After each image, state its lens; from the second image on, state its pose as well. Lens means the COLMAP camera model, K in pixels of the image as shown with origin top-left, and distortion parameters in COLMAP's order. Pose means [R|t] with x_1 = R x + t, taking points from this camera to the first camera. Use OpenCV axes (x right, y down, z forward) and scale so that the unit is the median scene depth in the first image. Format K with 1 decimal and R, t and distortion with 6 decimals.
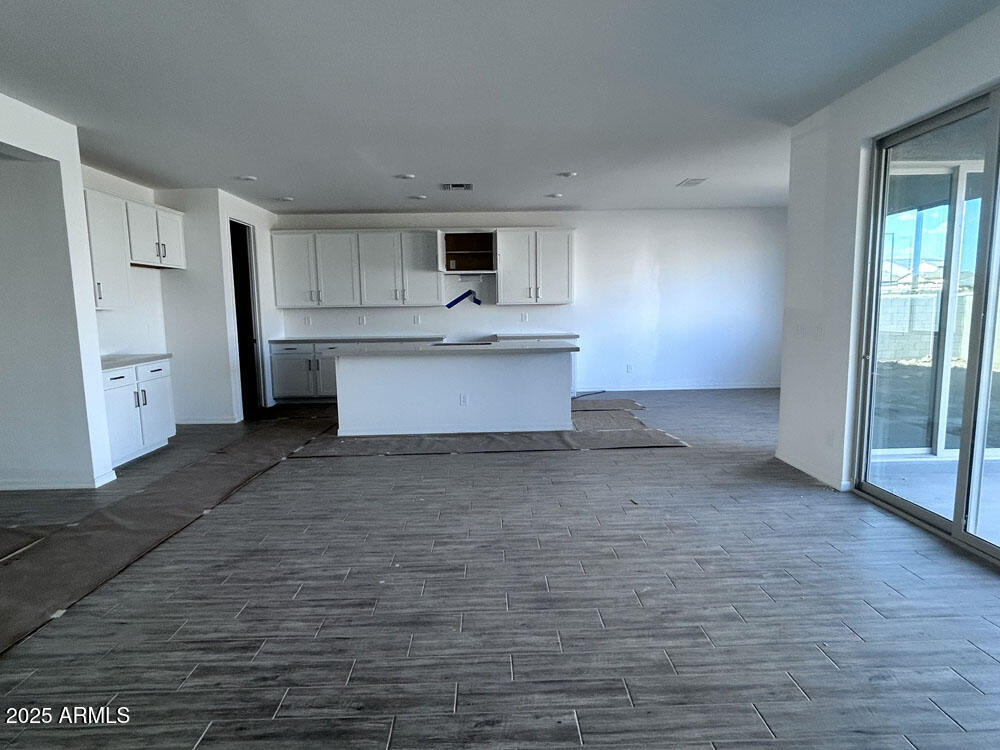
lens RADIAL K [[551.1, 0, 500.0], [0, 551.1, 375.0], [0, 0, 1]] dist [-0.003479, 0.000873]
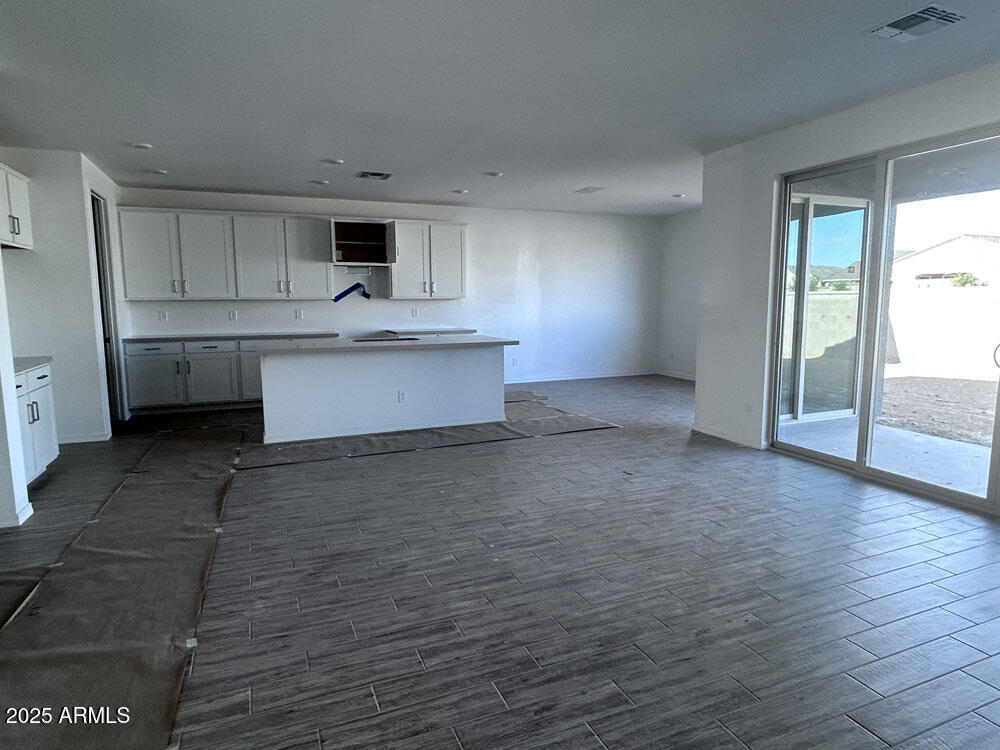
lens RADIAL K [[584.5, 0, 500.0], [0, 584.5, 375.0], [0, 0, 1]] dist [-0.003186, -0.000729]
pose [[0.931883, -0.035893, 0.360979, -0.290251], [0.035356, 0.999342, 0.008092, 0.004920], [-0.361032, 0.005223, 0.932539, -0.026907]]
